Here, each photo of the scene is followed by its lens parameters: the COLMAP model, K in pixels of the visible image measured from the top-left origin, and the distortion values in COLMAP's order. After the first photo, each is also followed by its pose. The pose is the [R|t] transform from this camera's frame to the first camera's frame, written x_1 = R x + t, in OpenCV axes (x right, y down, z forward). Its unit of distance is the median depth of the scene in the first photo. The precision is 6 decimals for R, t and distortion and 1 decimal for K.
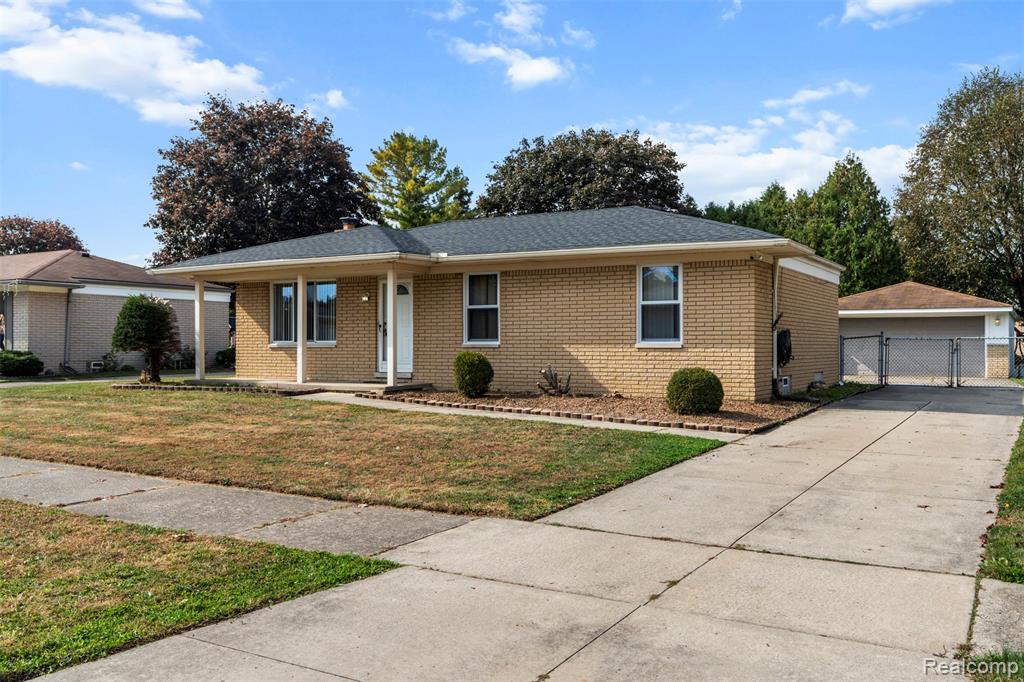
lens RADIAL K [[875.8, 0, 511.8], [0, 875.8, 340.8], [0, 0, 1]] dist [-0.008004, -0.006104]
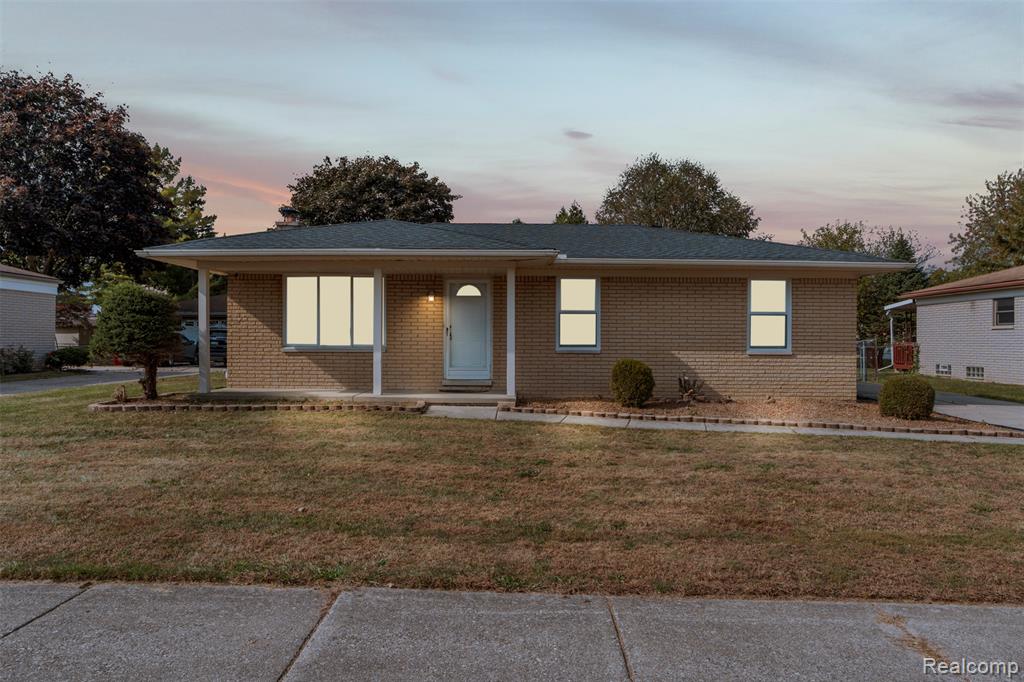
lens RADIAL K [[653.2, 0, 512.9], [0, 653.2, 342.2], [0, 0, 1]] dist [-0.002151, 0.000635]
pose [[0.869468, 0.003991, 0.493974, -0.212889], [-0.008705, 0.999936, 0.007244, -0.004344], [-0.493913, -0.010598, 0.869446, 0.183824]]
